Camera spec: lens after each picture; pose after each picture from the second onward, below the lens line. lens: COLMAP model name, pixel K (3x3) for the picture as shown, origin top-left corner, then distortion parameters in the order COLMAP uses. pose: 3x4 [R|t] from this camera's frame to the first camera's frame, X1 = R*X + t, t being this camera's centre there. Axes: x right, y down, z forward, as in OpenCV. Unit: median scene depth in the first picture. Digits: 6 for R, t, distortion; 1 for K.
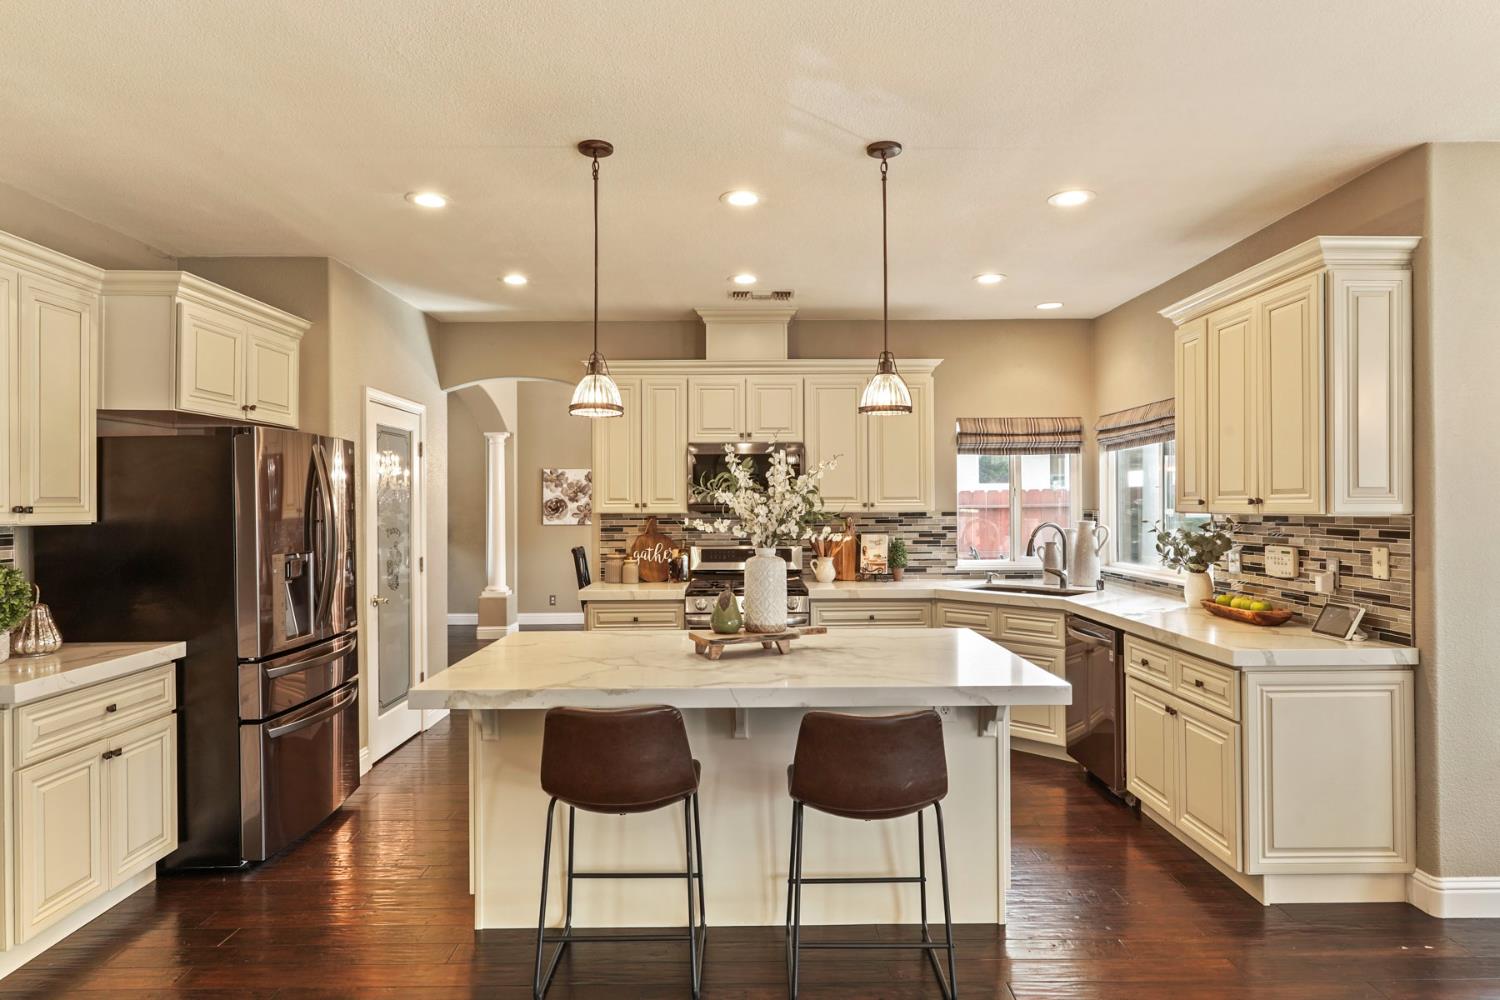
lens RADIAL K [[867.0, 0, 750.9], [0, 867.0, 497.4], [0, 0, 1]] dist [0.002198, 0.000661]
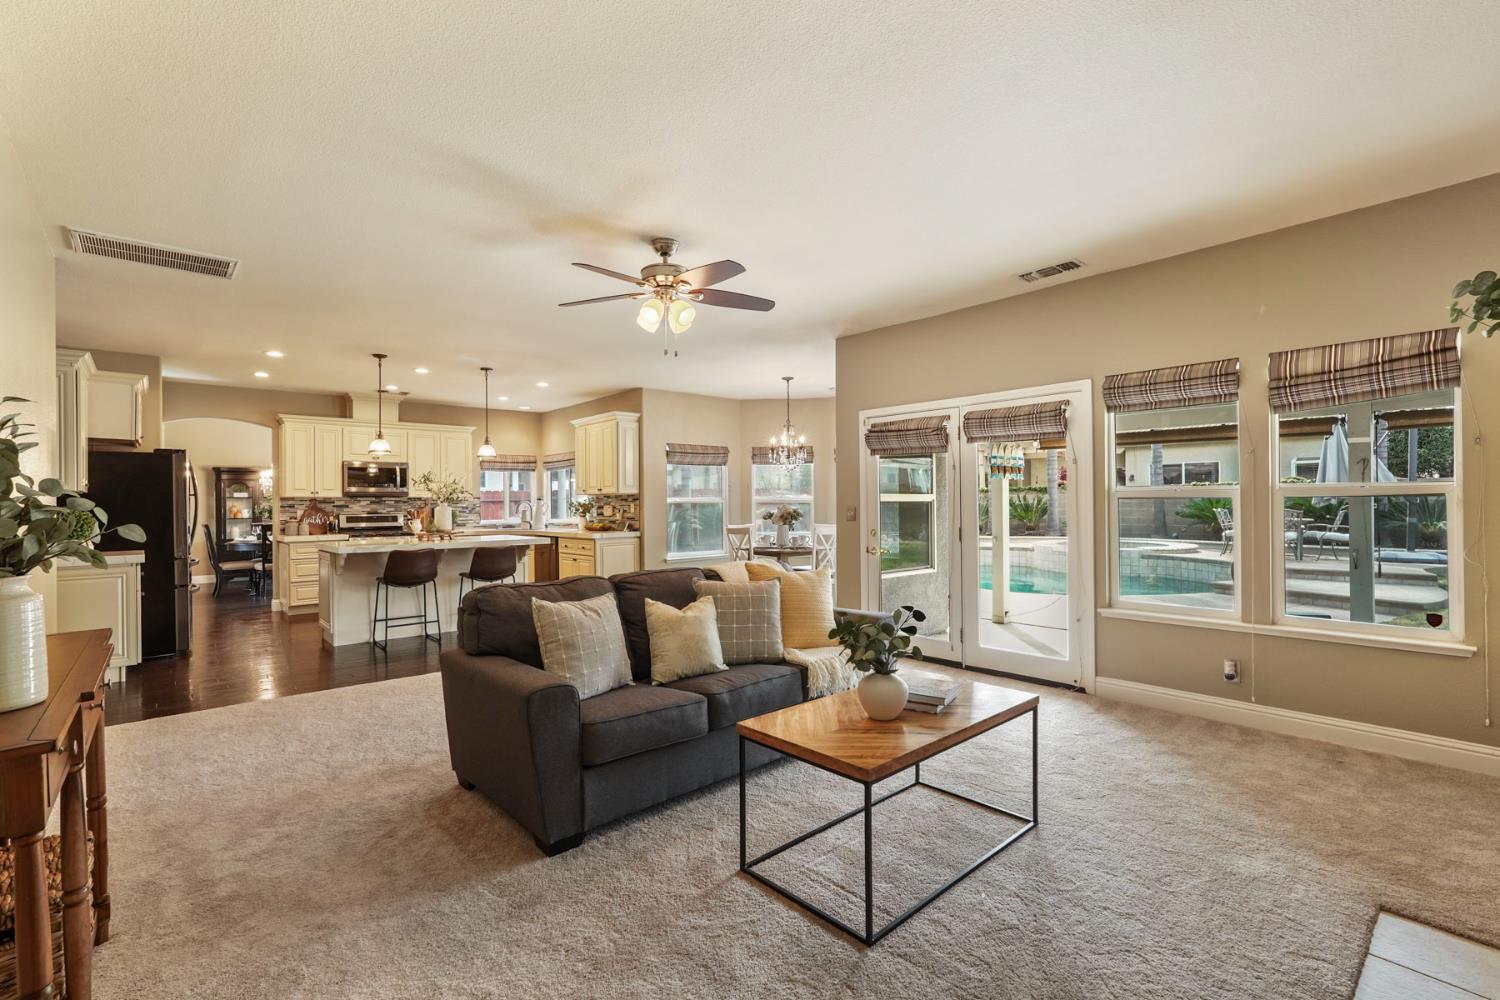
lens RADIAL K [[668.3, 0, 741.2], [0, 668.3, 502.8], [0, 0, 1]] dist [-0.000548, 0.000157]
pose [[0.760406, -0.001471, 0.649447, -0.479759], [0.002117, 0.999998, -0.000214, 0.043424], [-0.649445, 0.001538, 0.760407, -0.938077]]
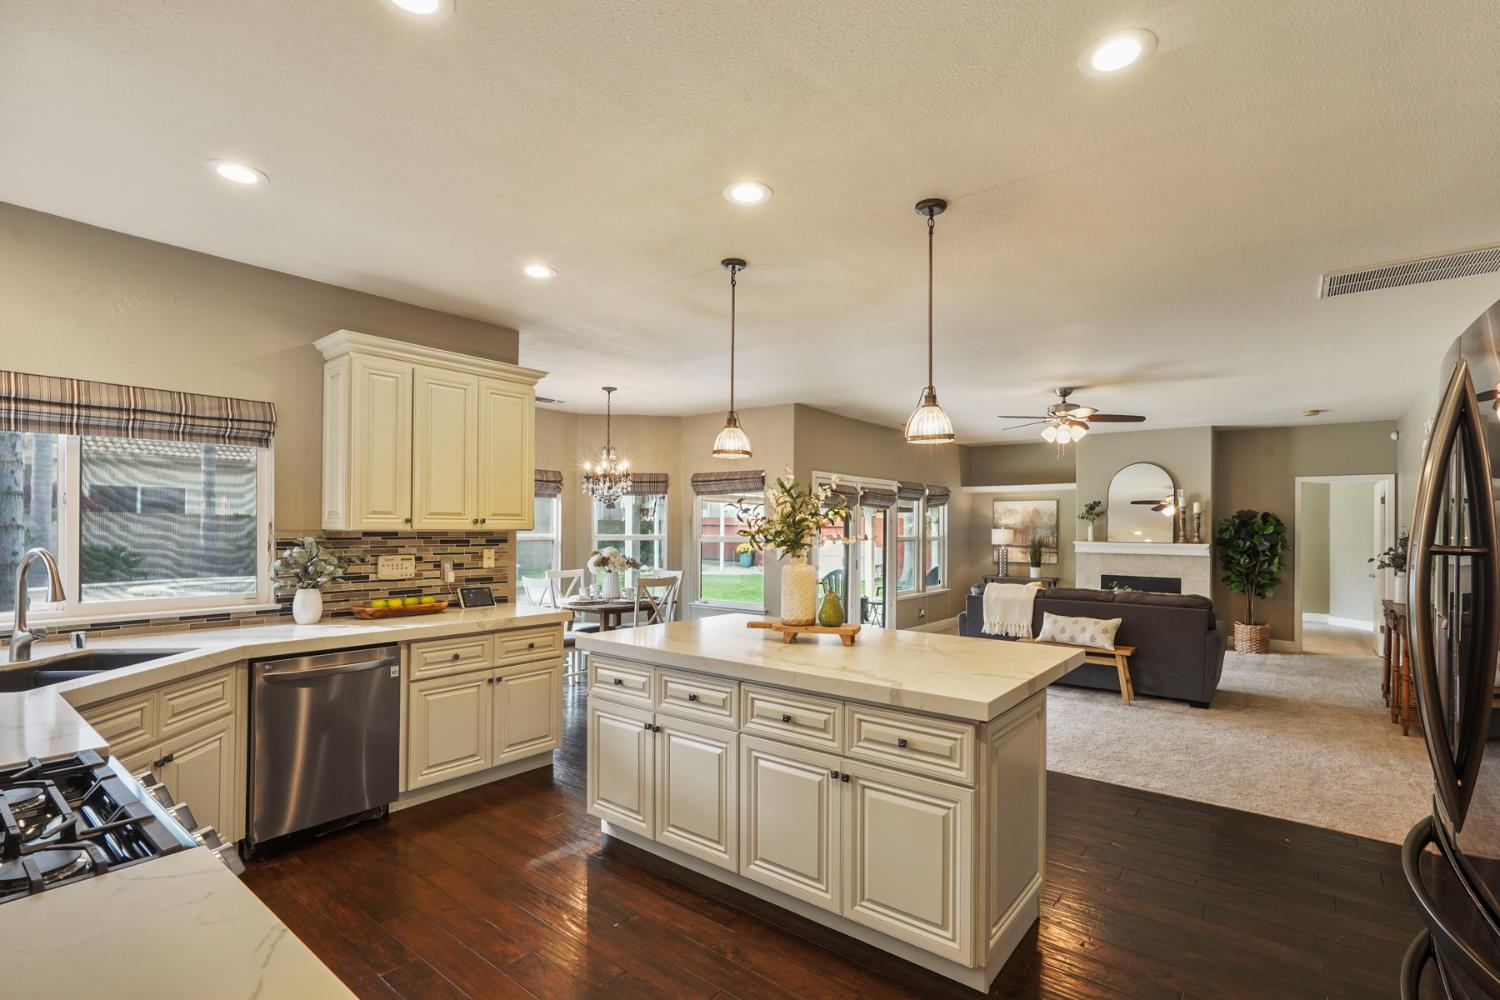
lens RADIAL K [[644.5, 0, 746.6], [0, 644.5, 530.0], [0, 0, 1]] dist [-0.047958, 0.000018]
pose [[-0.770690, 0.010667, 0.637121, -0.343717], [0.002398, 0.999901, -0.013839, 0.029578], [-0.637206, -0.009138, -0.770640, 1.244042]]
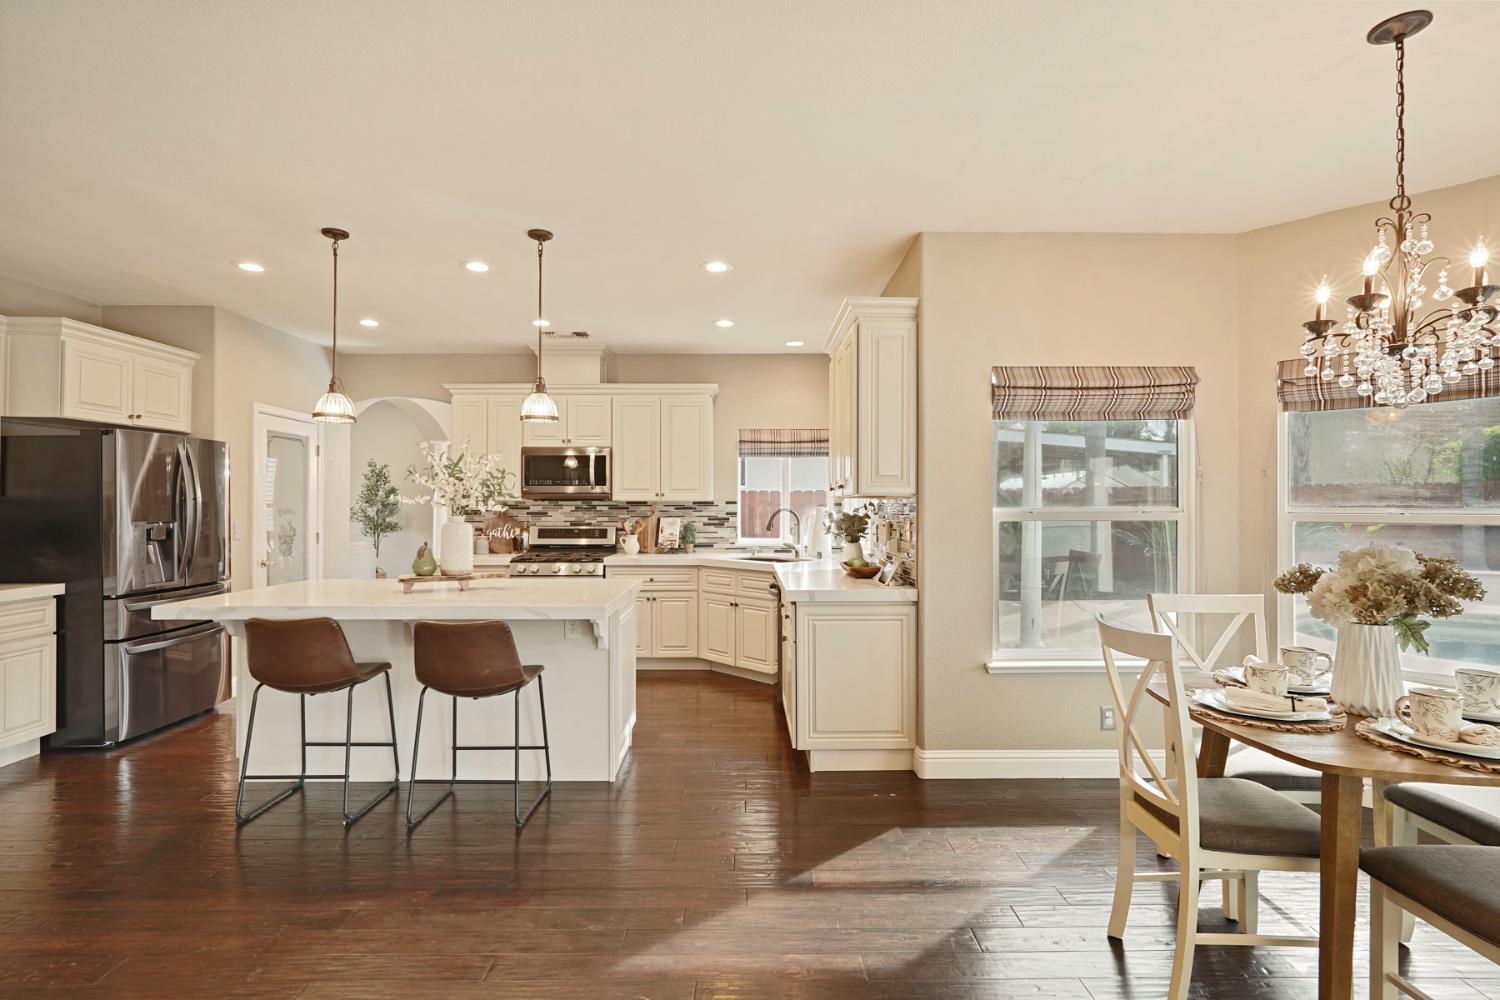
lens RADIAL K [[729.7, 0, 750.0], [0, 729.7, 500.0], [0, 0, 1]] dist [0.000302, 0.000584]
pose [[0.999984, 0.005049, -0.002640, 0.359794], [-0.005053, 0.999986, -0.001590, 0.023026], [0.002632, 0.001603, 0.999995, -0.134766]]
